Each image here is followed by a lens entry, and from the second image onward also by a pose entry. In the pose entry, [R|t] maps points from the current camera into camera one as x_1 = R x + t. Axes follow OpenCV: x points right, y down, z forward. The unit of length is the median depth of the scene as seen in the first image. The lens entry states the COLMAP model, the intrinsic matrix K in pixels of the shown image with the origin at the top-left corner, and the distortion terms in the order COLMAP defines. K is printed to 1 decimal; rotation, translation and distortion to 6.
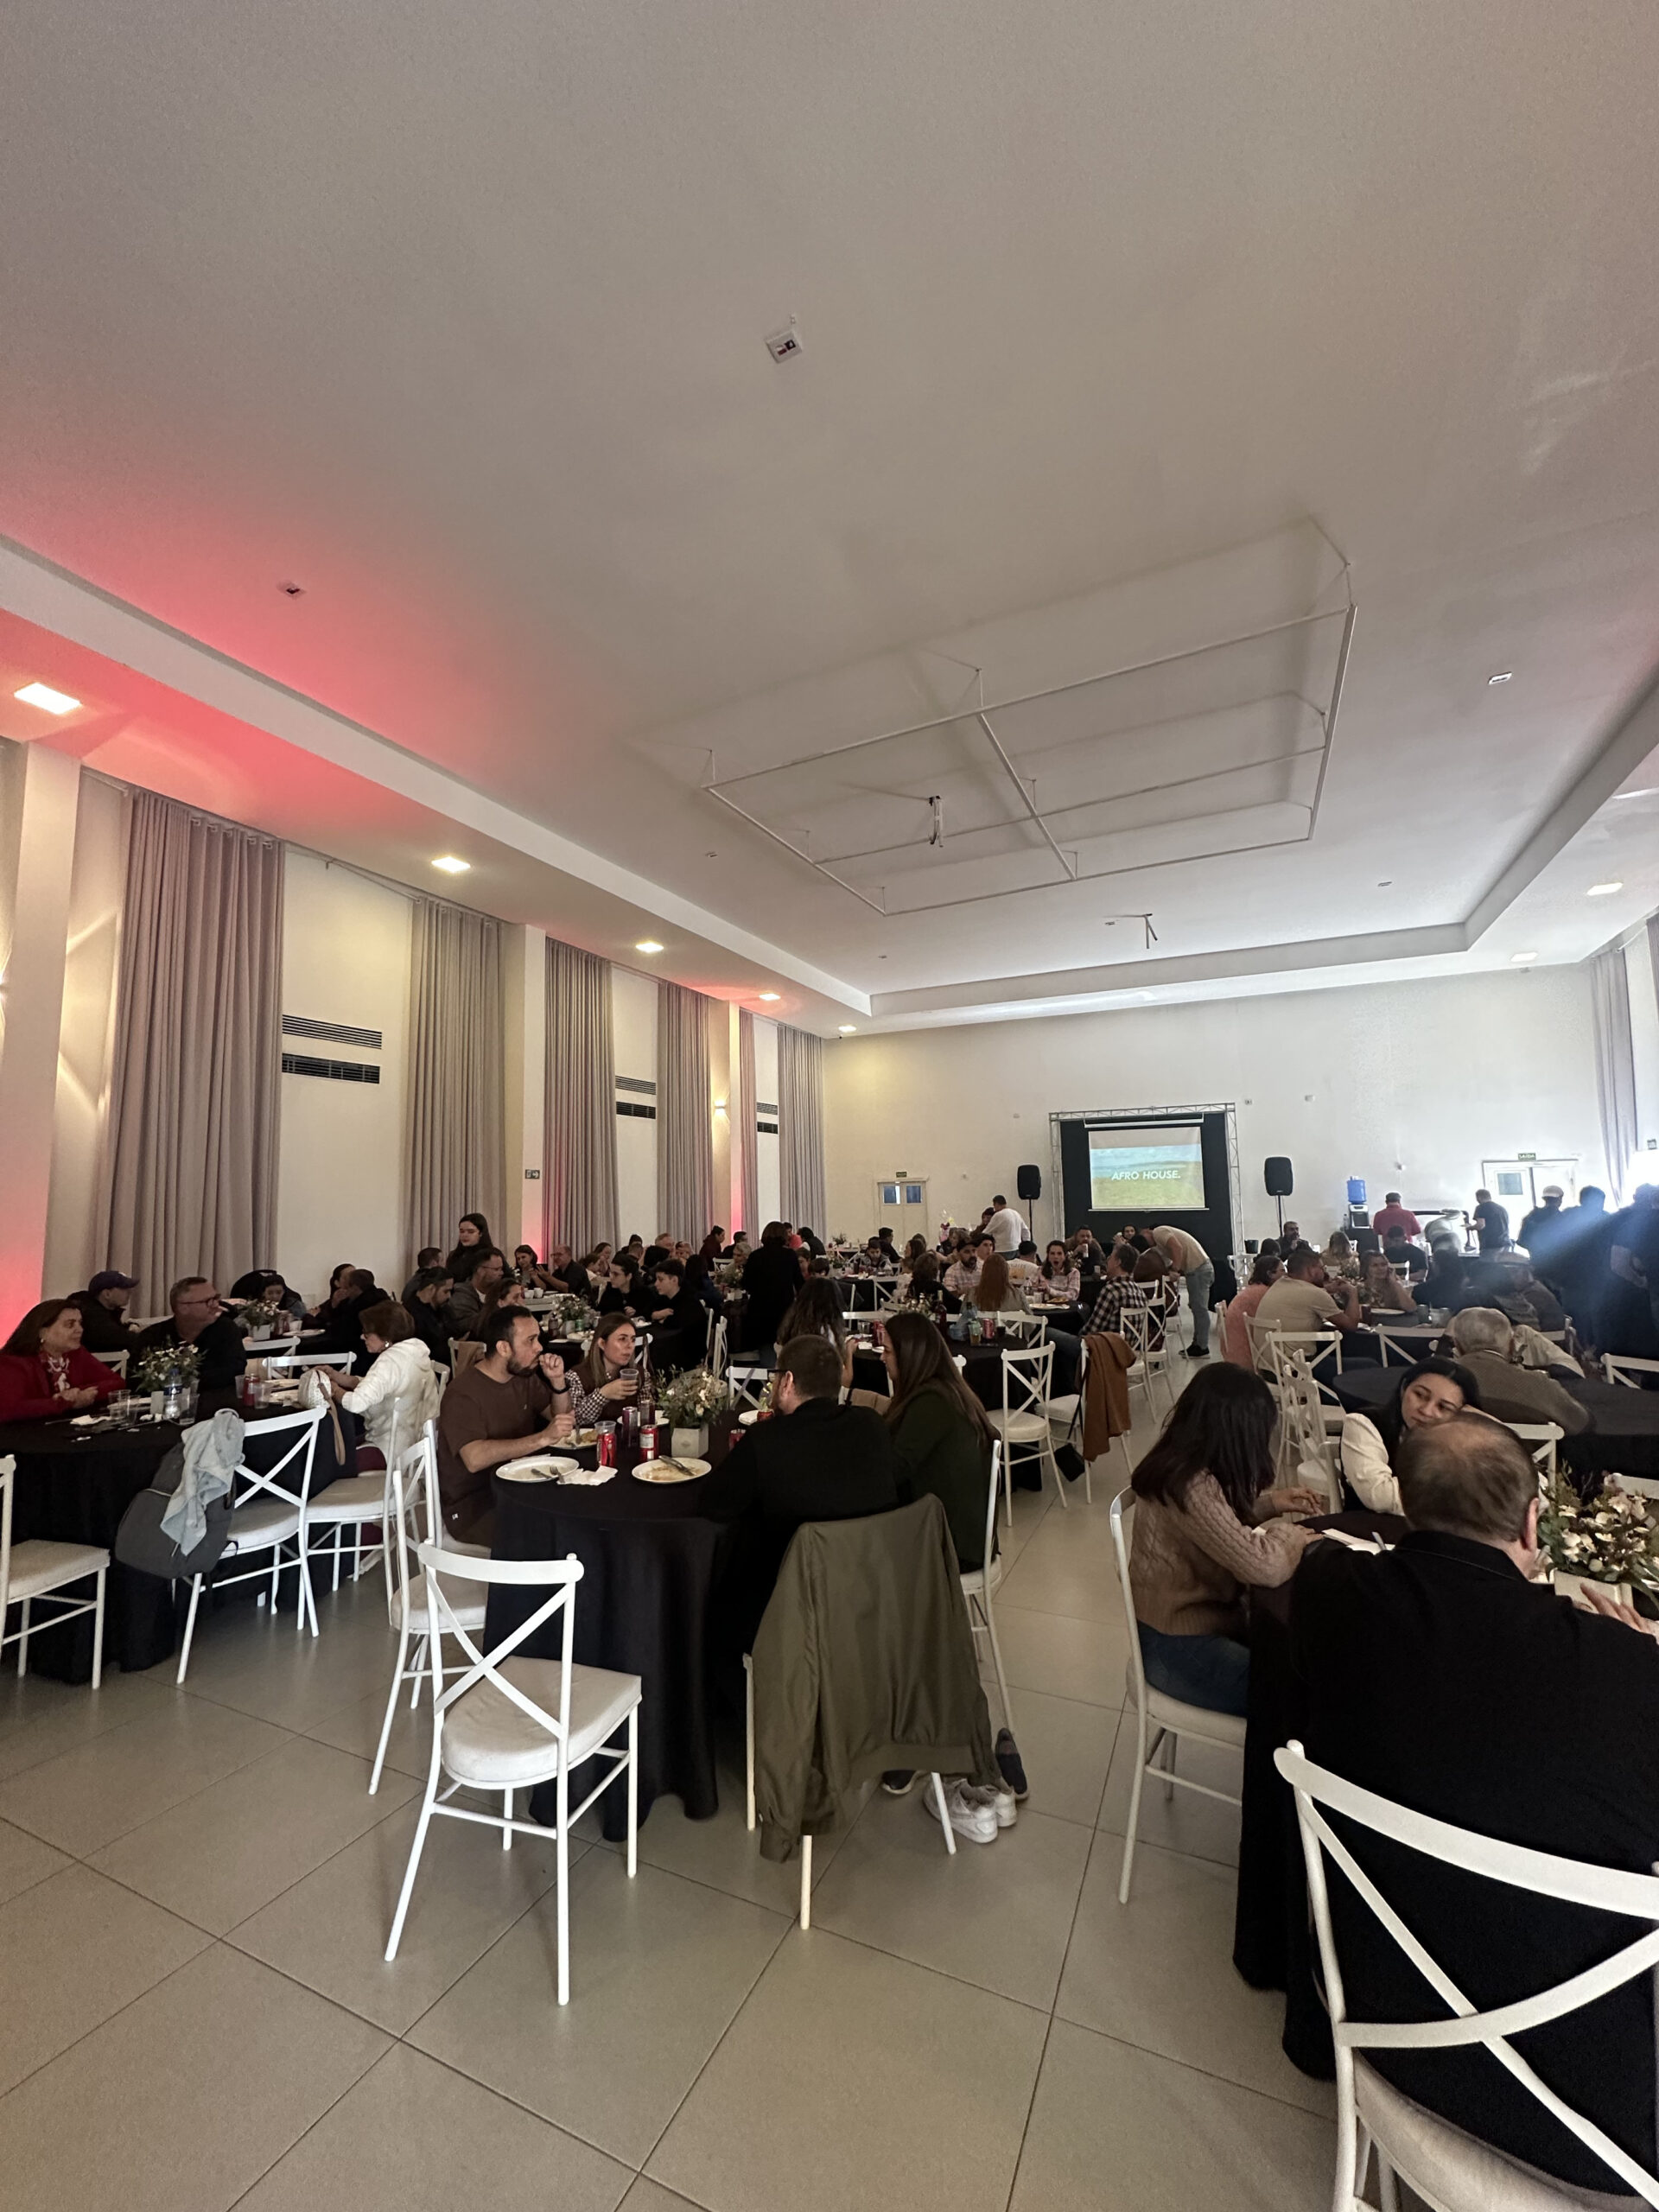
lens RADIAL K [[889.3, 0, 810.1], [0, 889.3, 1109.3], [0, 0, 1]] dist [-0.001676, 0.000501]
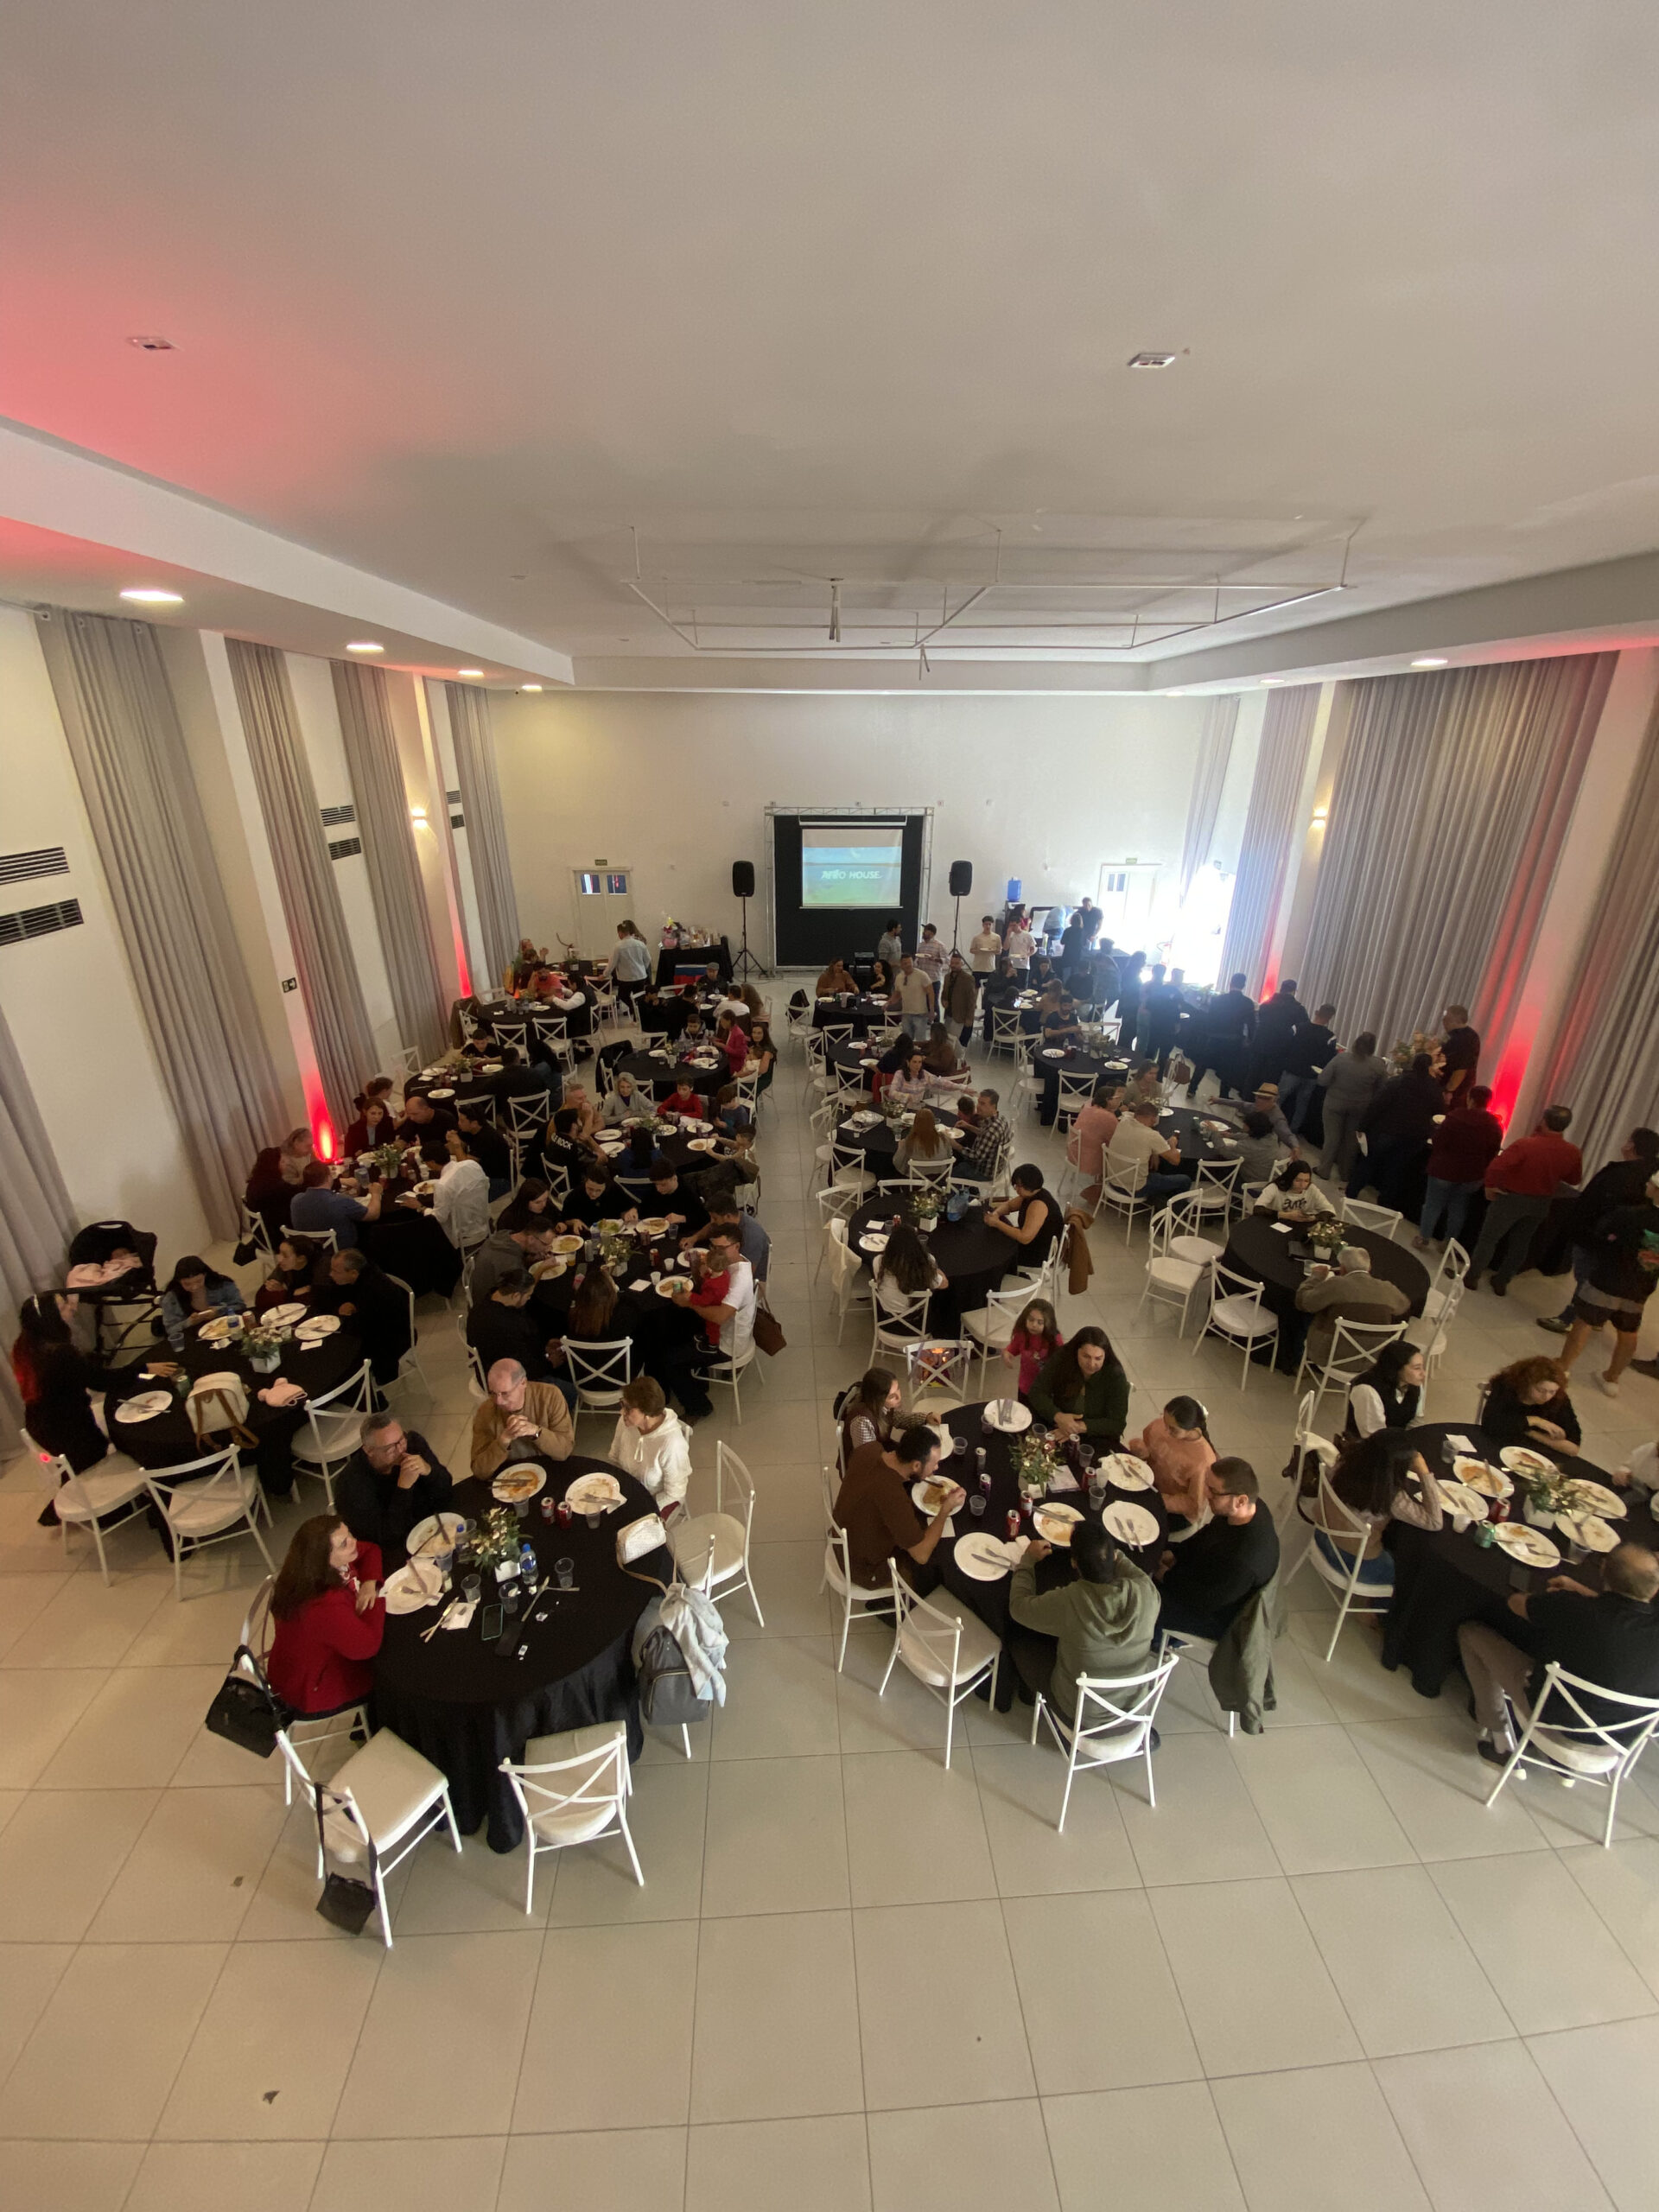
lens RADIAL K [[905.7, 0, 832.0], [0, 905.7, 1119.8], [0, 0, 1]] dist [0.012176, -0.004547]
pose [[0.868928, -0.166254, 0.466180, -0.497880], [-0.072881, 0.888648, 0.452763, -0.386084], [-0.489544, -0.427394, 0.760054, 0.150267]]
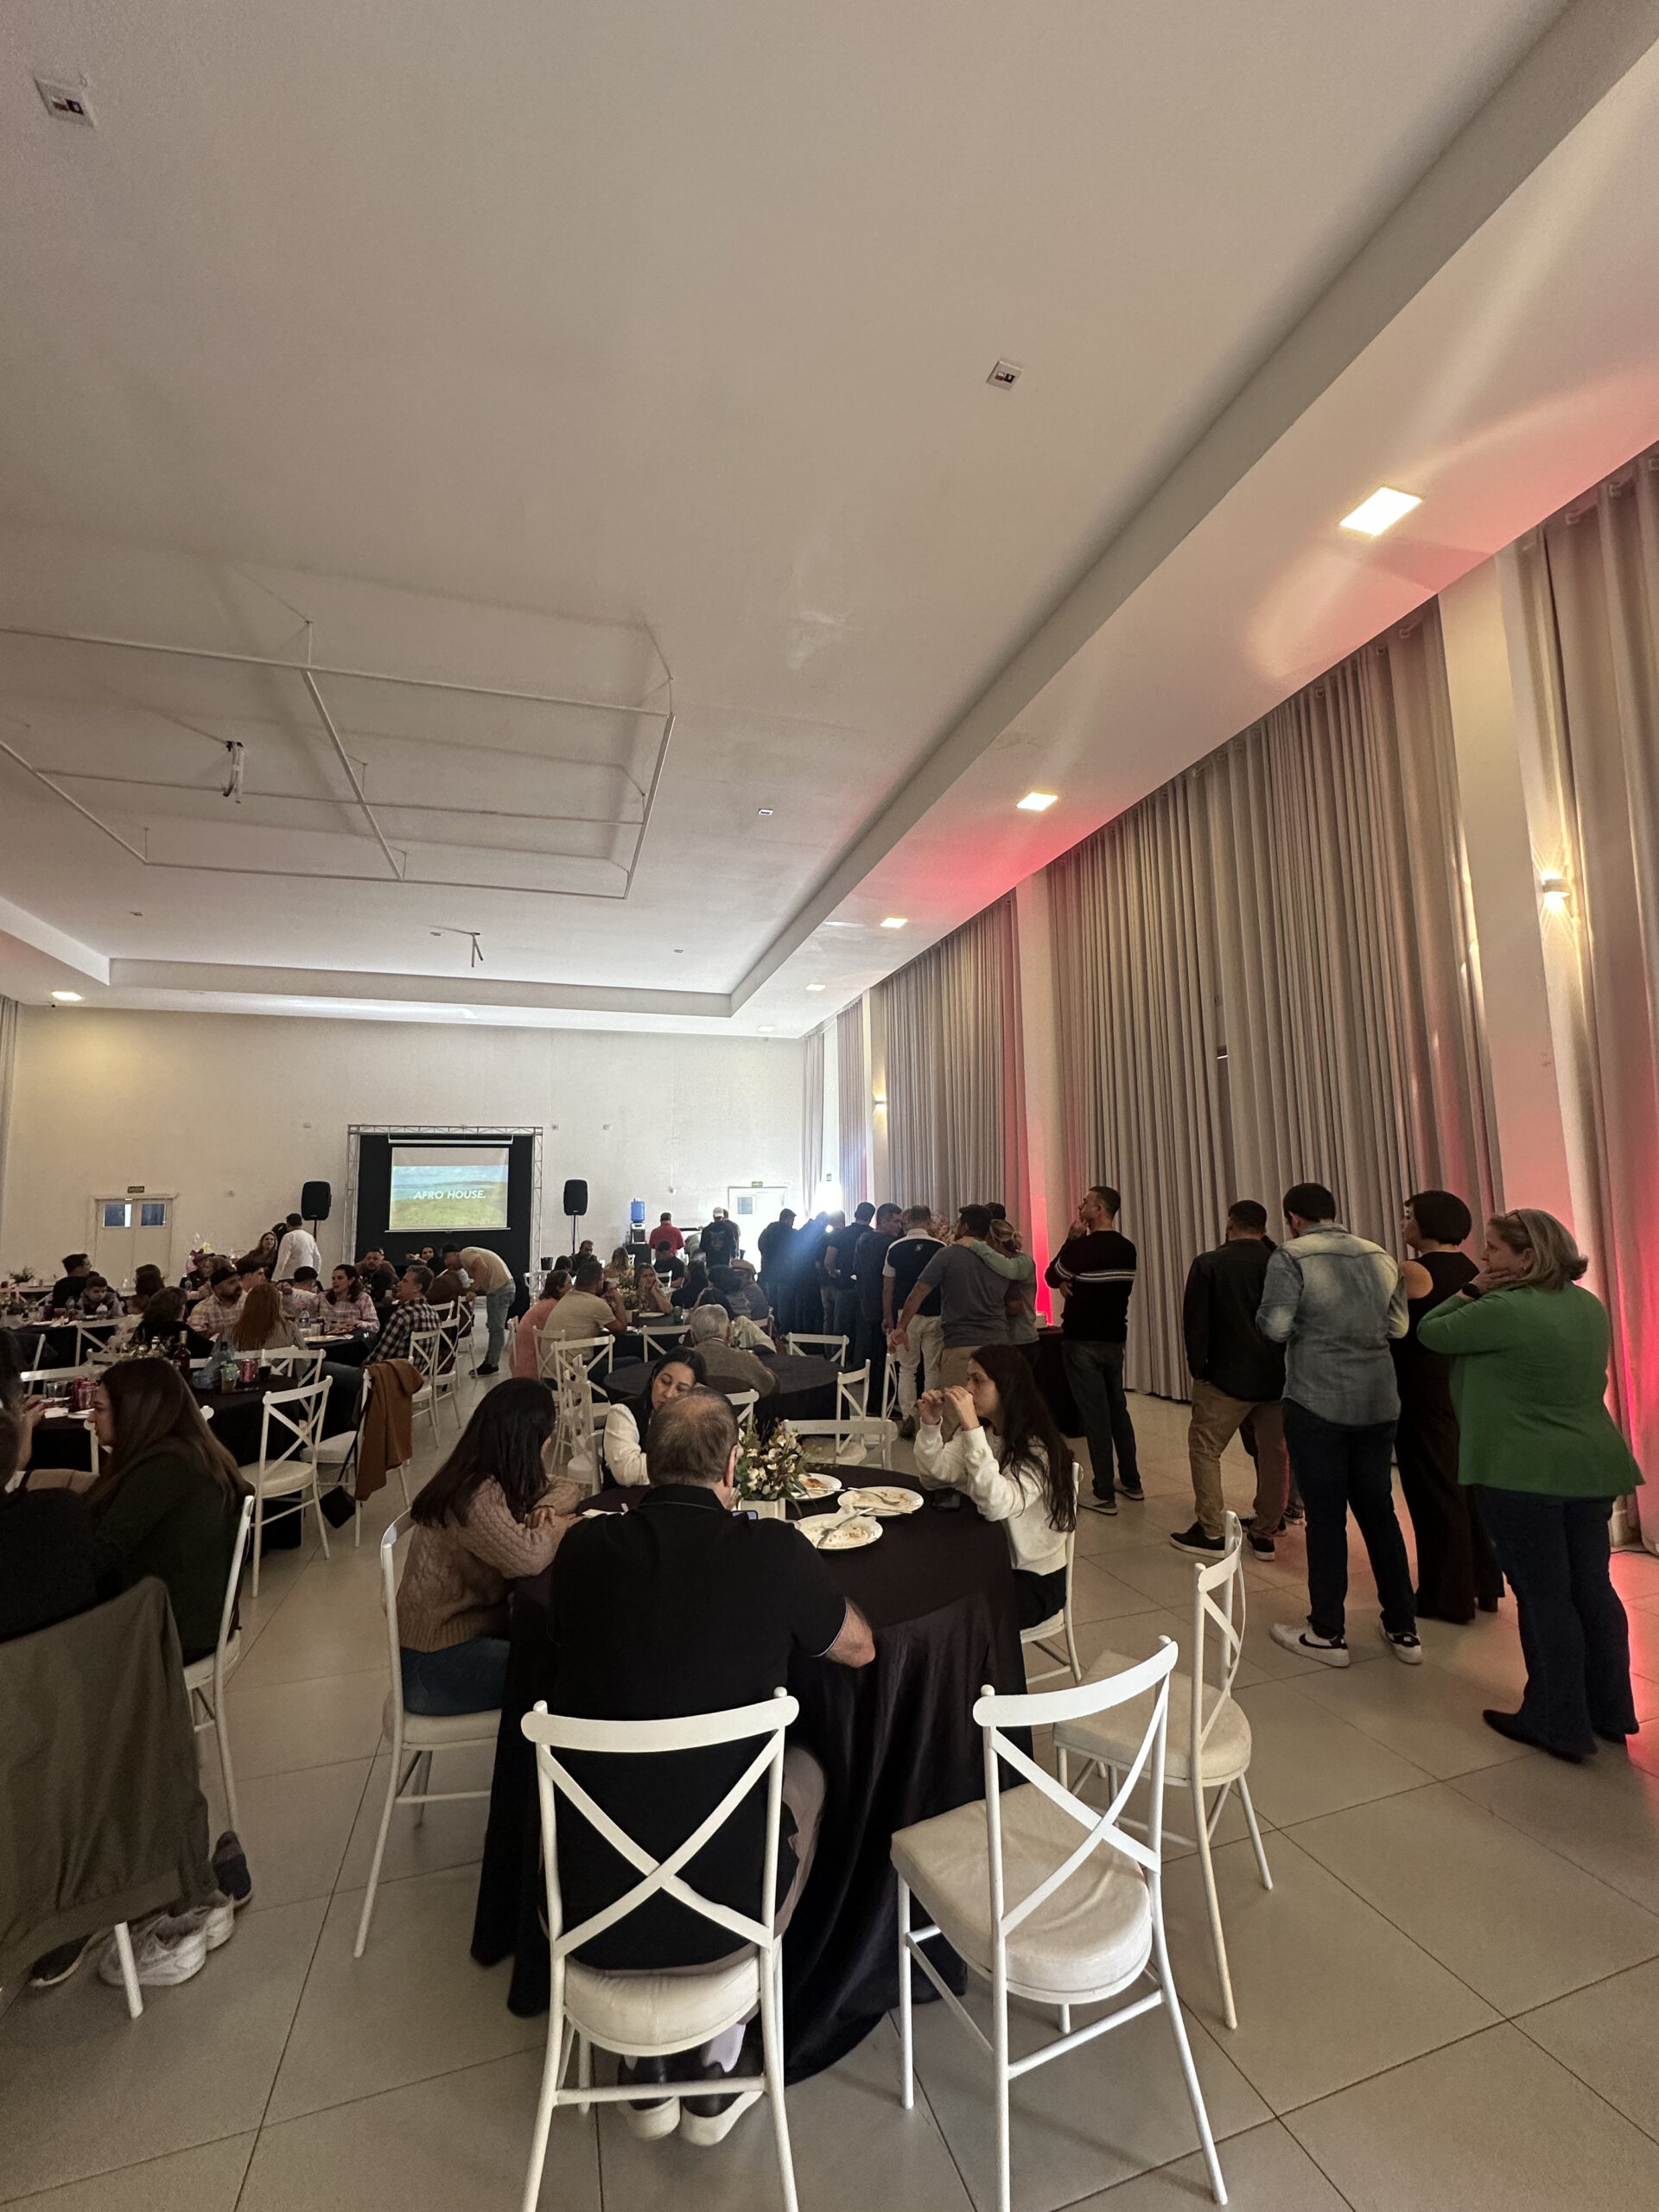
lens RADIAL K [[889.3, 0, 841.0], [0, 889.3, 1103.4], [0, 0, 1]] dist [-0.001676, 0.000501]
pose [[0.716625, 0.084477, 0.692324, -0.004566], [-0.064381, 0.996412, -0.054941, -0.000493], [-0.694481, -0.005200, 0.719492, -0.013601]]
